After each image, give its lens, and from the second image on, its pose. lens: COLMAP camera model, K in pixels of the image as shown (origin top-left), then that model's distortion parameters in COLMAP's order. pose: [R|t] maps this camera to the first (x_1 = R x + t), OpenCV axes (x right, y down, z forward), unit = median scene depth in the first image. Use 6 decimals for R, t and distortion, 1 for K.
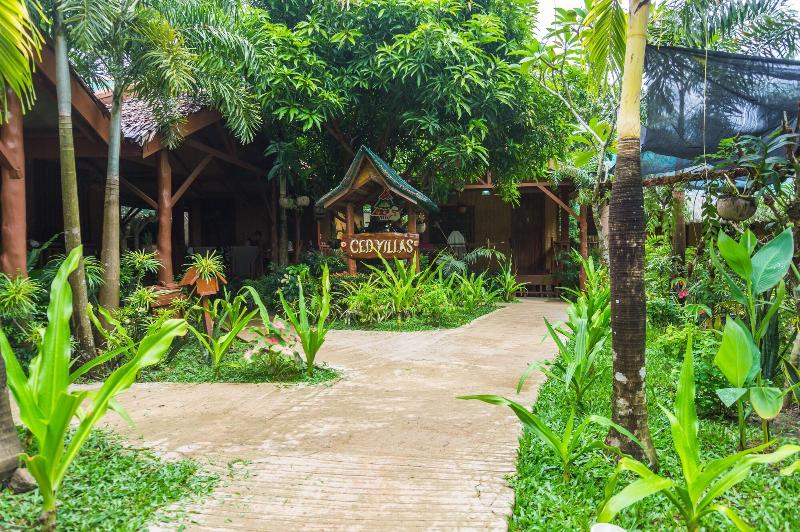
lens RADIAL K [[537.8, 0, 400.7], [0, 537.8, 269.8], [0, 0, 1]] dist [-0.018204, -0.003553]
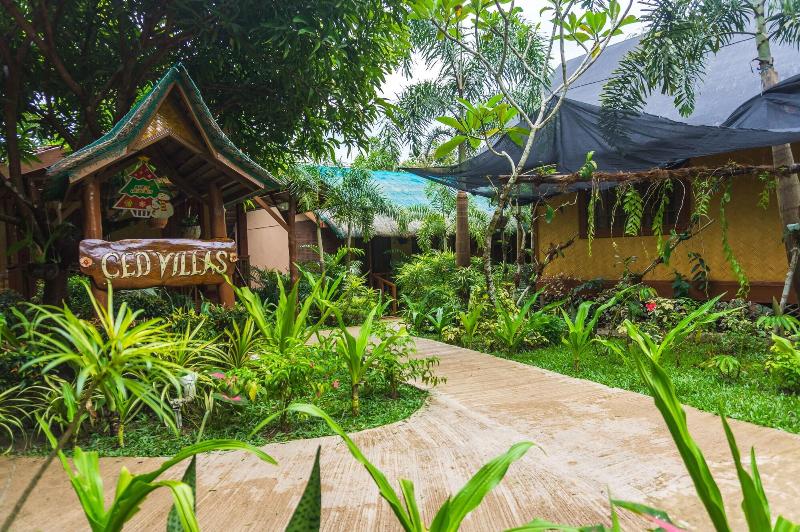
lens RADIAL K [[537.8, 0, 400.7], [0, 537.8, 269.8], [0, 0, 1]] dist [-0.018204, -0.003553]
pose [[0.686172, -0.034540, 0.726619, -0.322326], [0.059265, 0.998206, -0.008516, -0.023915], [-0.725021, 0.048907, 0.686988, 0.564615]]
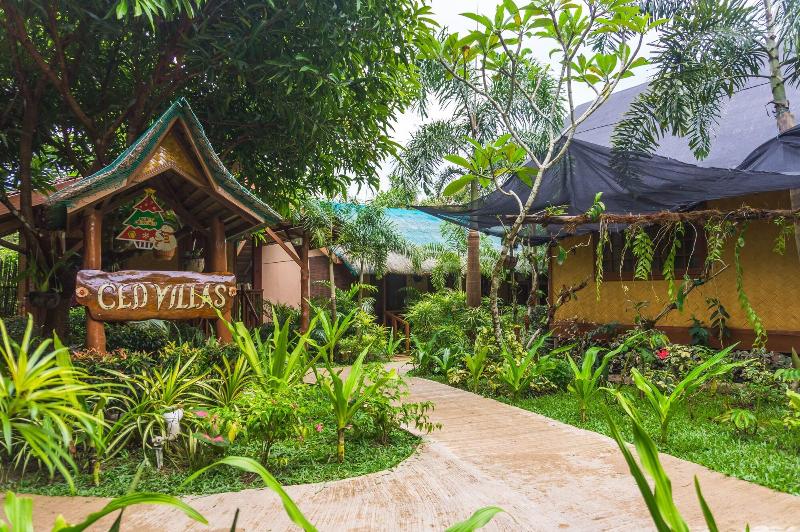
lens RADIAL K [[537.8, 0, 400.7], [0, 537.8, 269.8], [0, 0, 1]] dist [-0.018204, -0.003553]
pose [[0.712661, 0.033310, 0.700717, -0.294044], [0.031631, 0.996330, -0.079532, -0.024973], [-0.700795, 0.078843, 0.708992, 0.558393]]
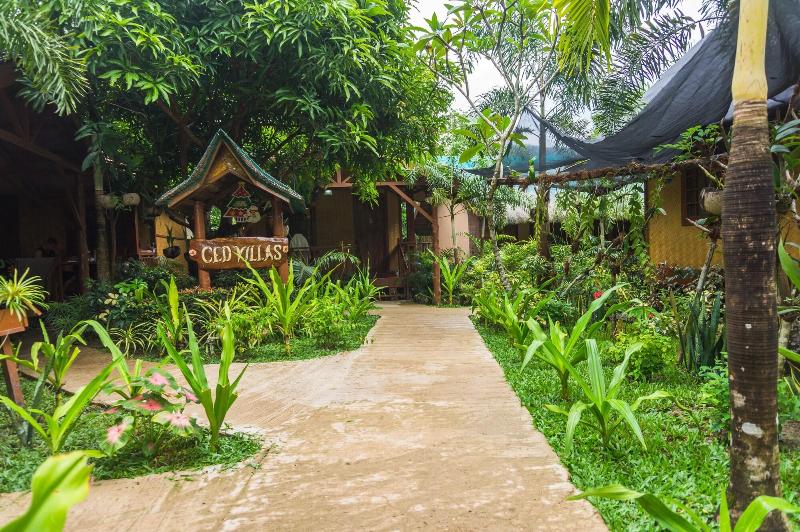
lens RADIAL K [[537.8, 0, 400.7], [0, 537.8, 269.8], [0, 0, 1]] dist [-0.018204, -0.003553]
pose [[0.942056, -0.039456, 0.333128, -0.099747], [0.040845, 0.999161, 0.002835, -0.013877], [-0.332960, 0.010936, 0.942877, 0.172529]]
